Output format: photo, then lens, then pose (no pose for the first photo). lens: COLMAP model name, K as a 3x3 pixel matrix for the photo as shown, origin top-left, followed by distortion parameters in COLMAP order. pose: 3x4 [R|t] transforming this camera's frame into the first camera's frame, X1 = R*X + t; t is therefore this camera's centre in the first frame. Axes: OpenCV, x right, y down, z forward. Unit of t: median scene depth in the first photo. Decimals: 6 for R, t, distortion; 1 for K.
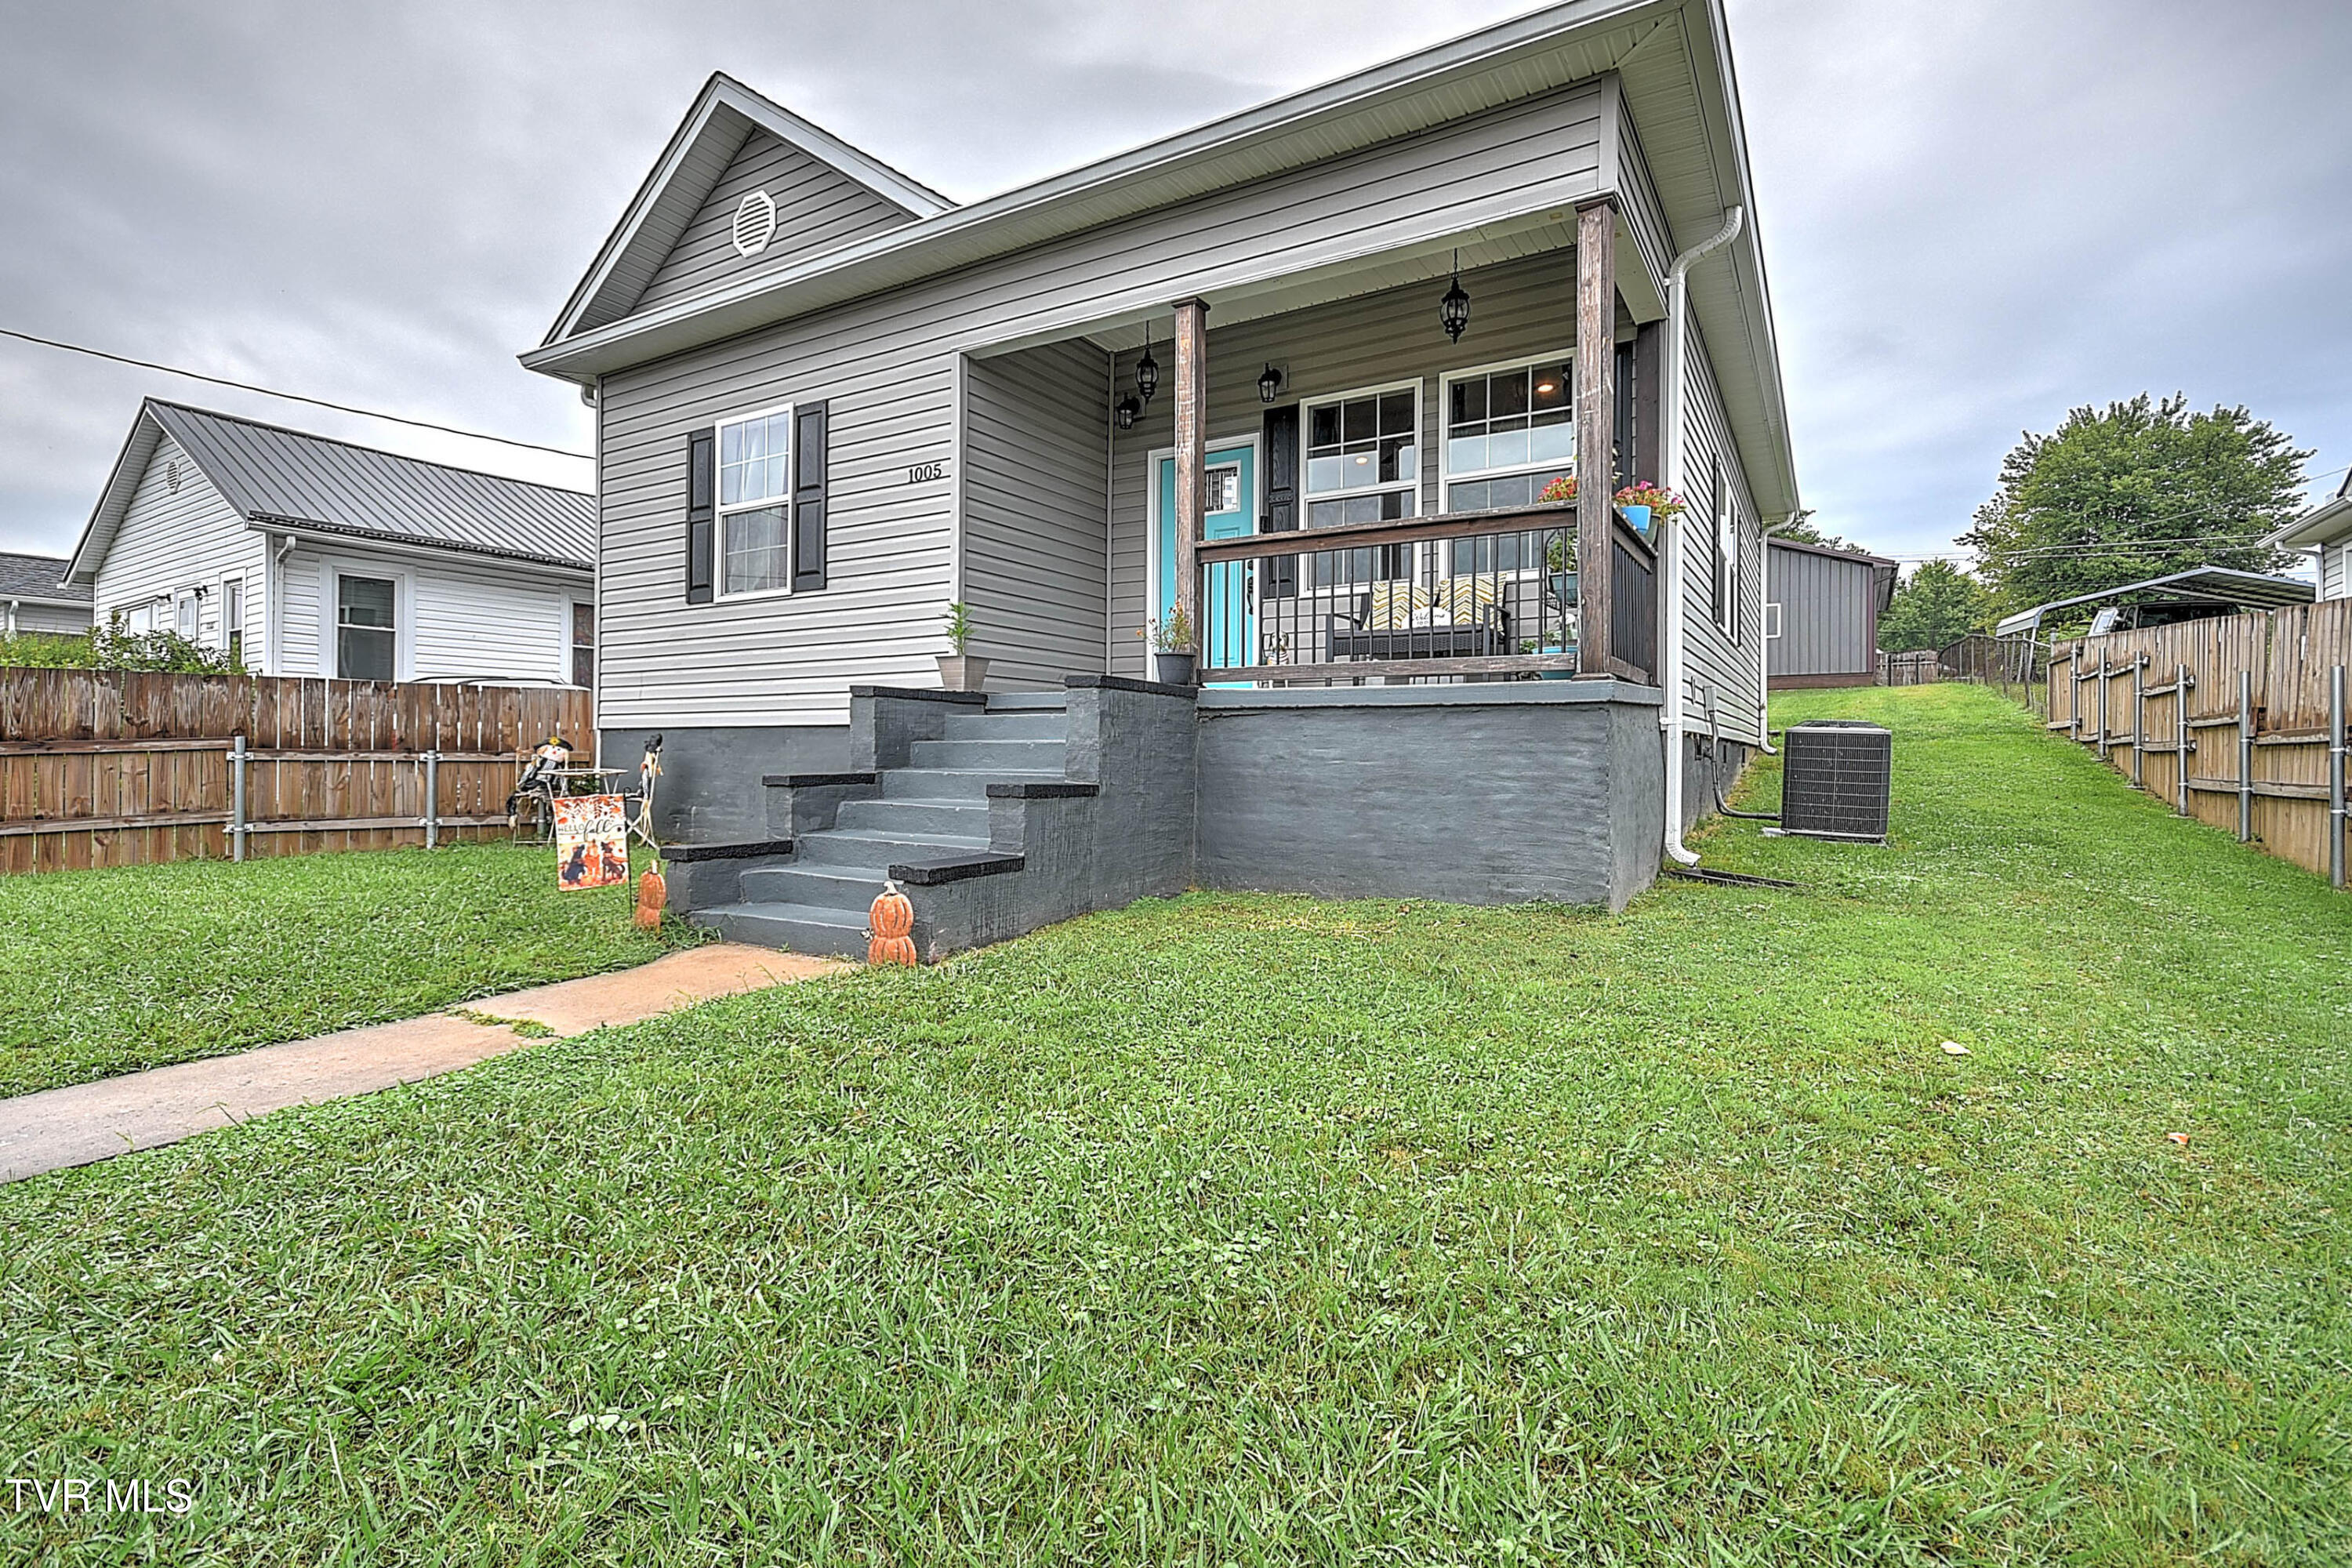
lens RADIAL K [[1071.0, 0, 1182.6], [0, 1071.0, 751.0], [0, 0, 1]] dist [0.015600, 0.000406]
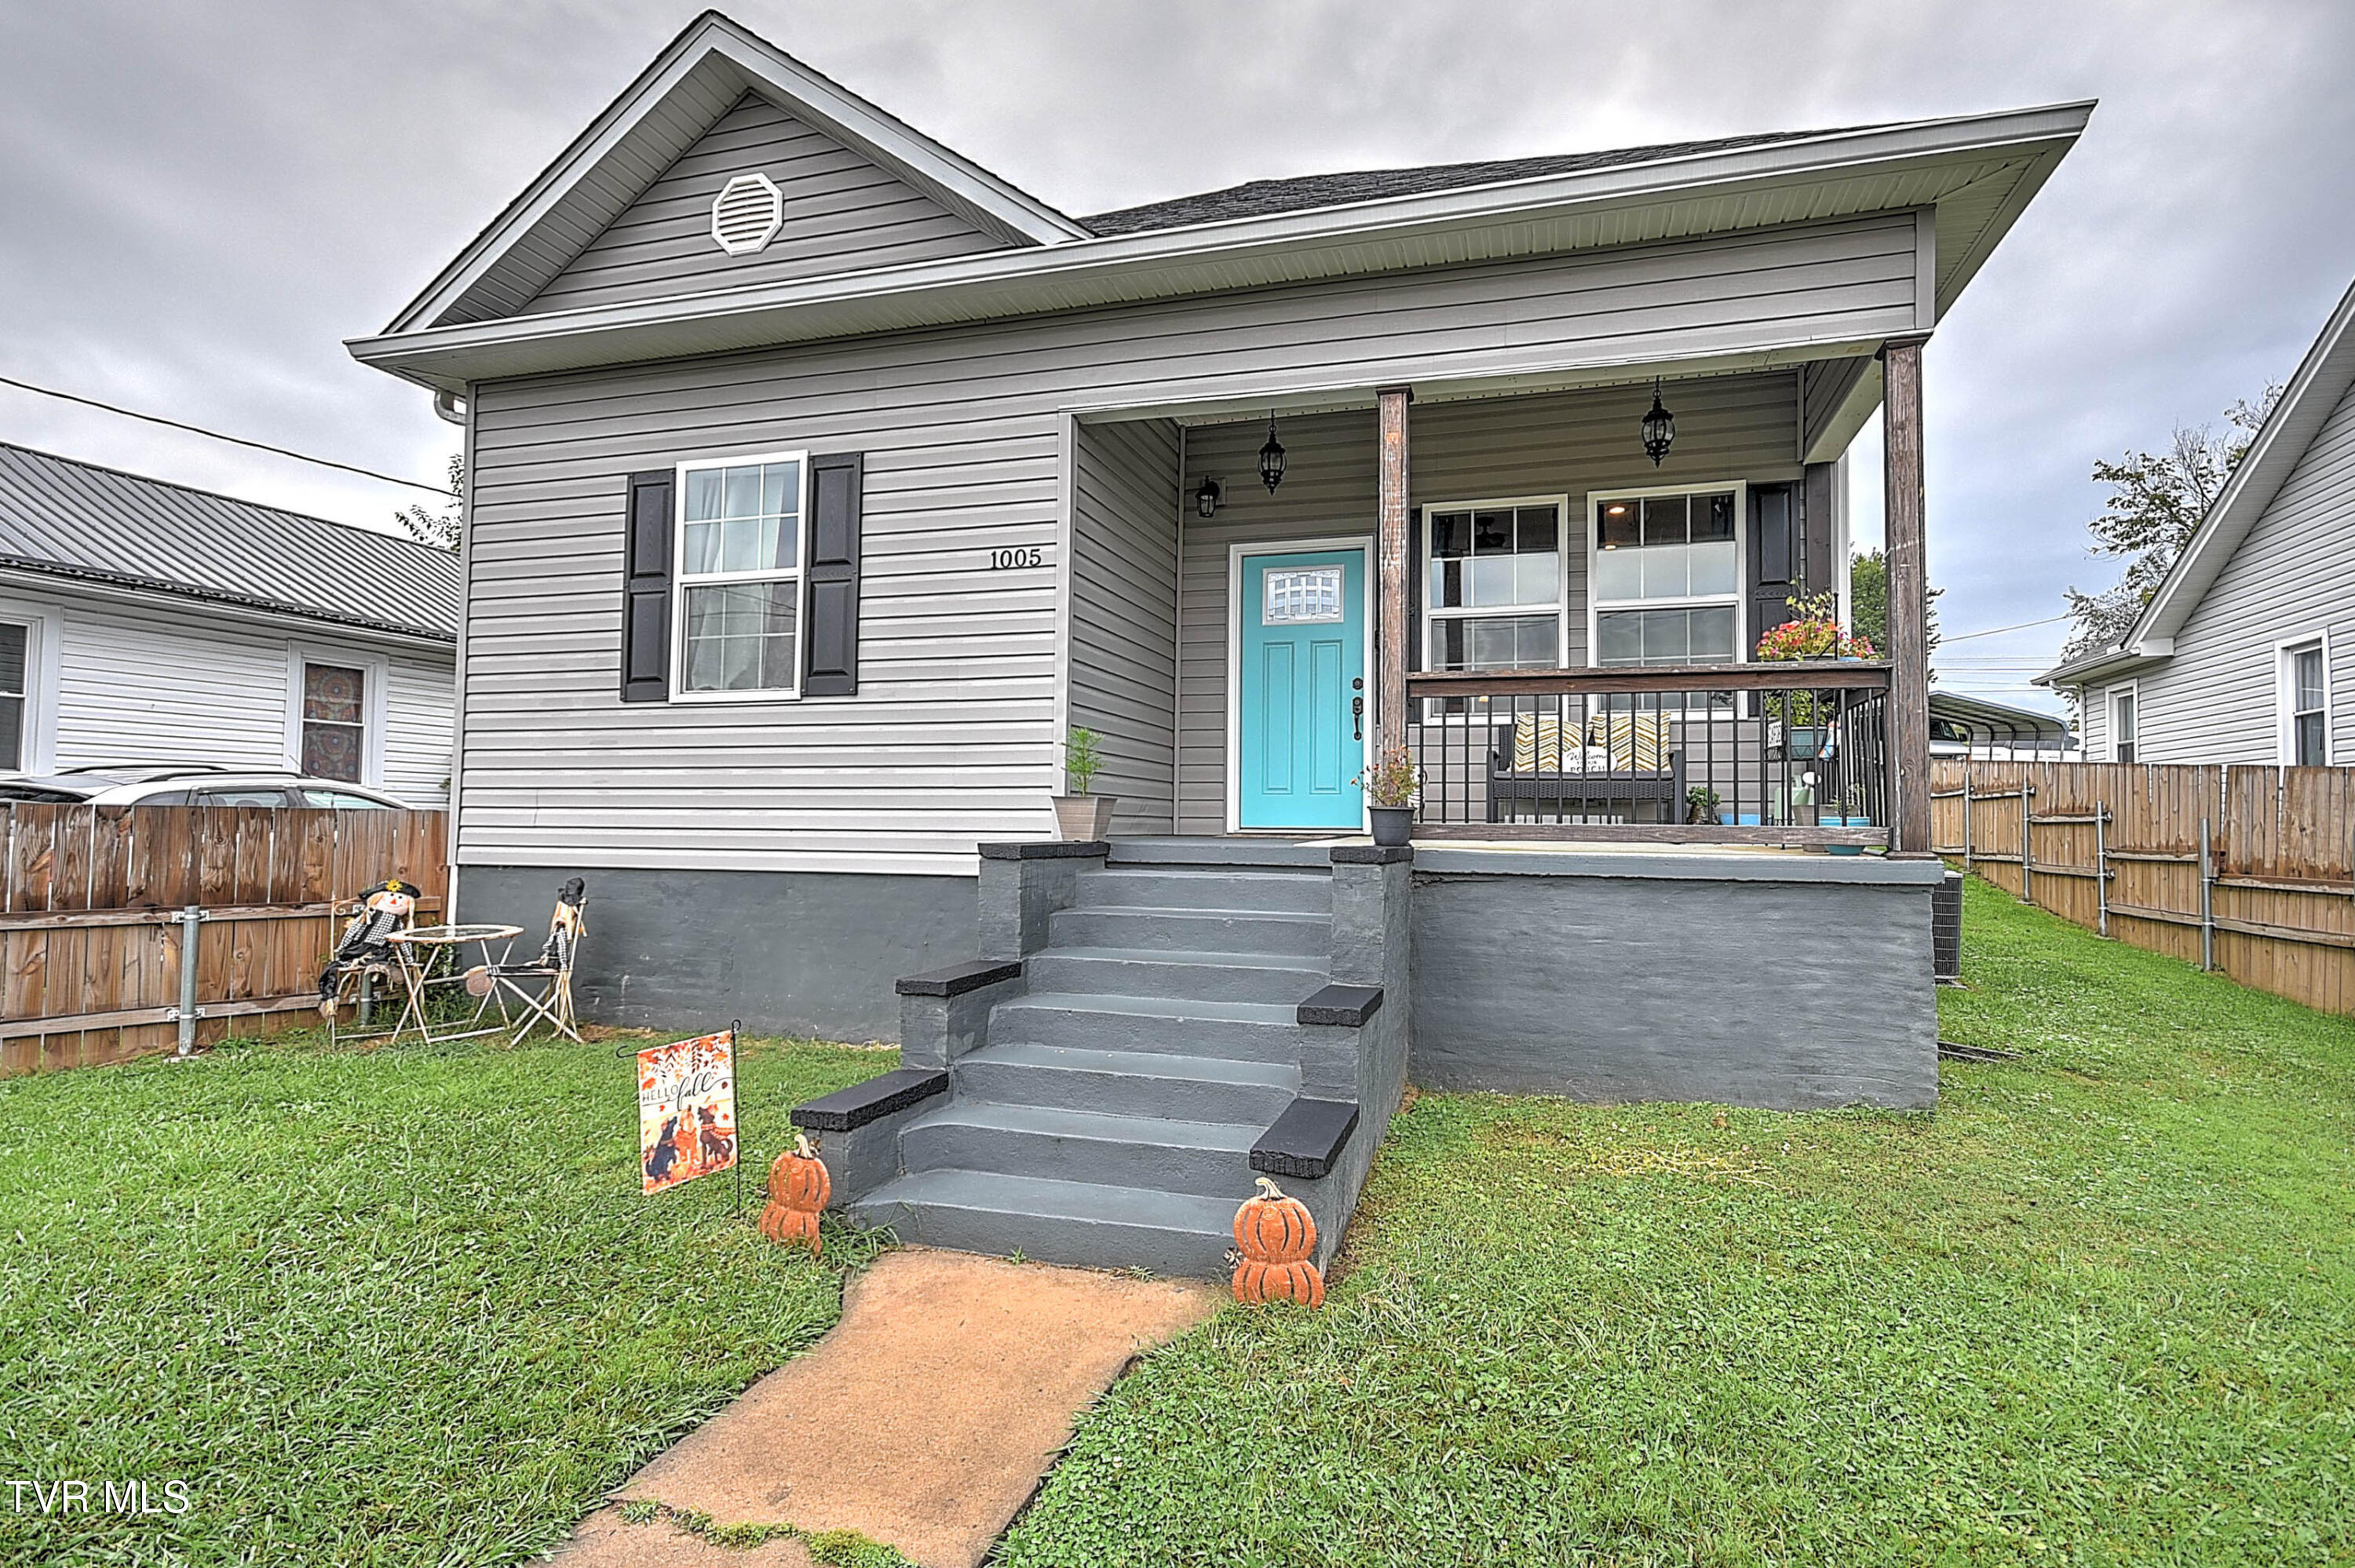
lens RADIAL K [[1079.4, 0, 1248.9], [0, 1079.4, 783.6], [0, 0, 1]] dist [0.014867, -0.001617]
pose [[0.961930, 0.014973, 0.272884, -0.287320], [-0.006408, 0.999459, -0.032250, -0.067885], [-0.273219, 0.029274, 0.961506, 0.189059]]
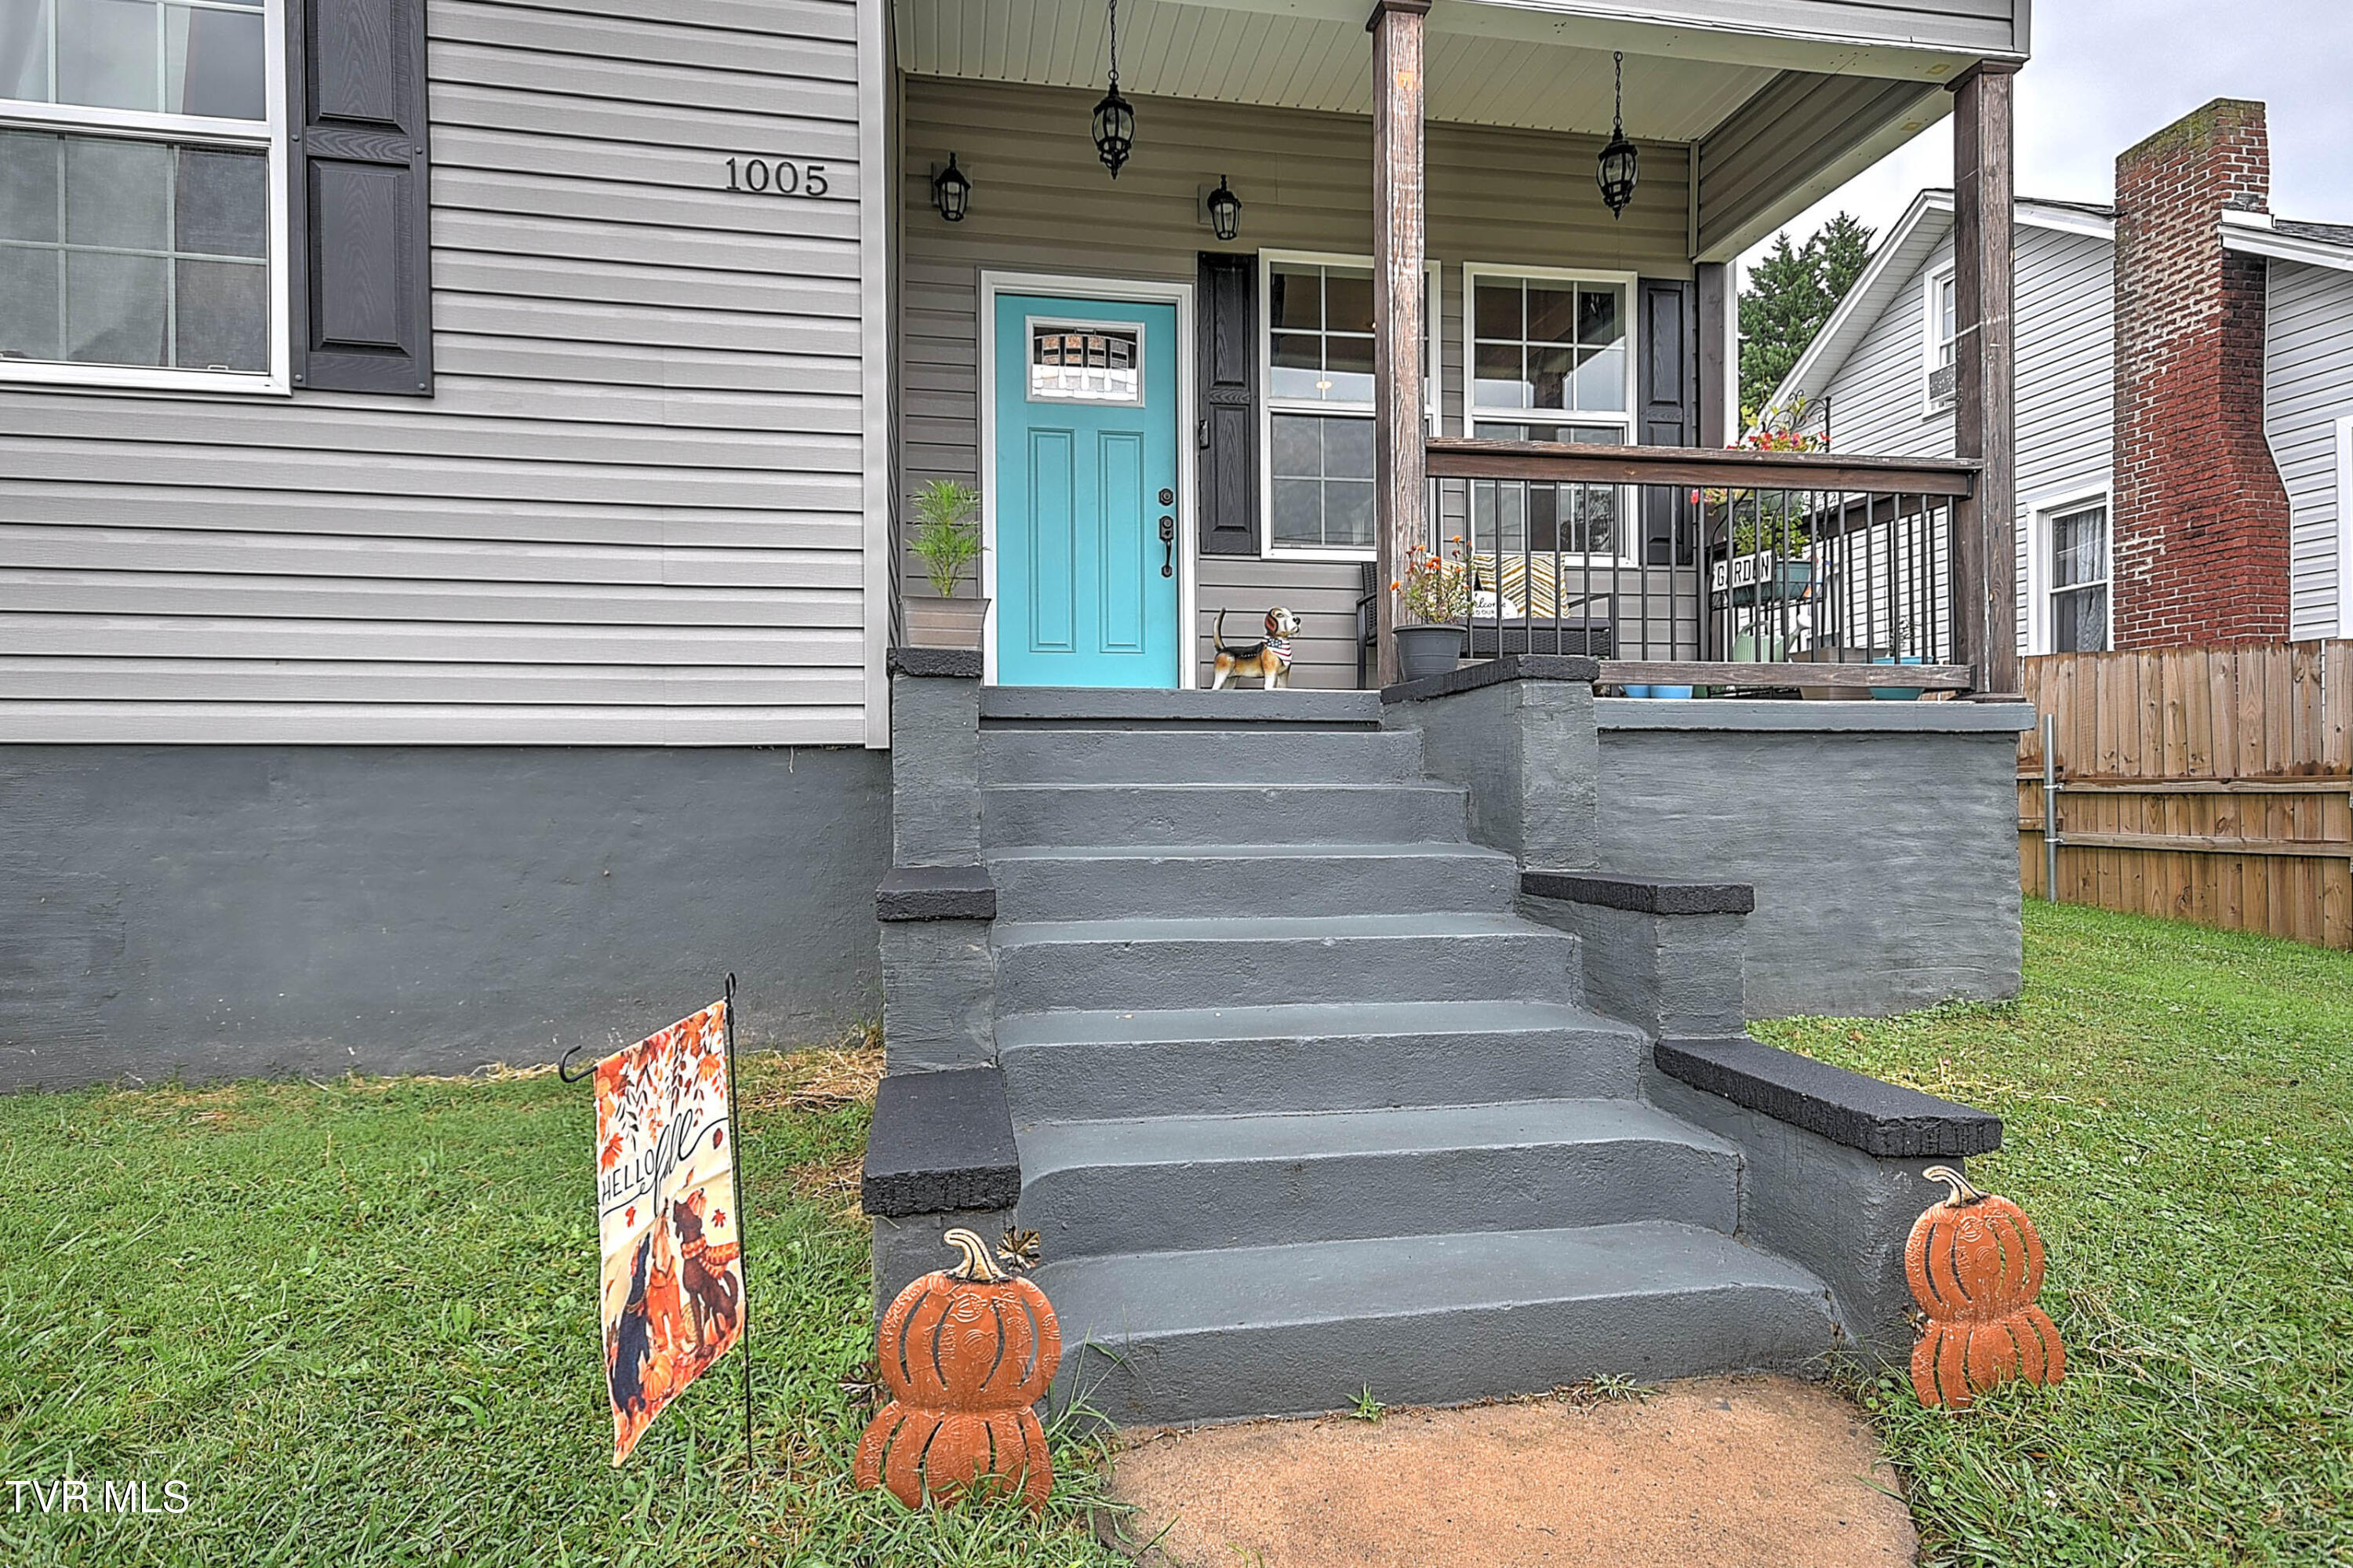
lens RADIAL K [[1253.6, 0, 1131.3], [0, 1253.6, 782.8], [0, 0, 1]] dist [0.031560, -0.000023]
pose [[0.756126, -0.004803, 0.654408, -0.467972], [0.005863, 0.999983, 0.000565, -0.009442], [-0.654400, 0.003410, 0.756141, 0.507296]]
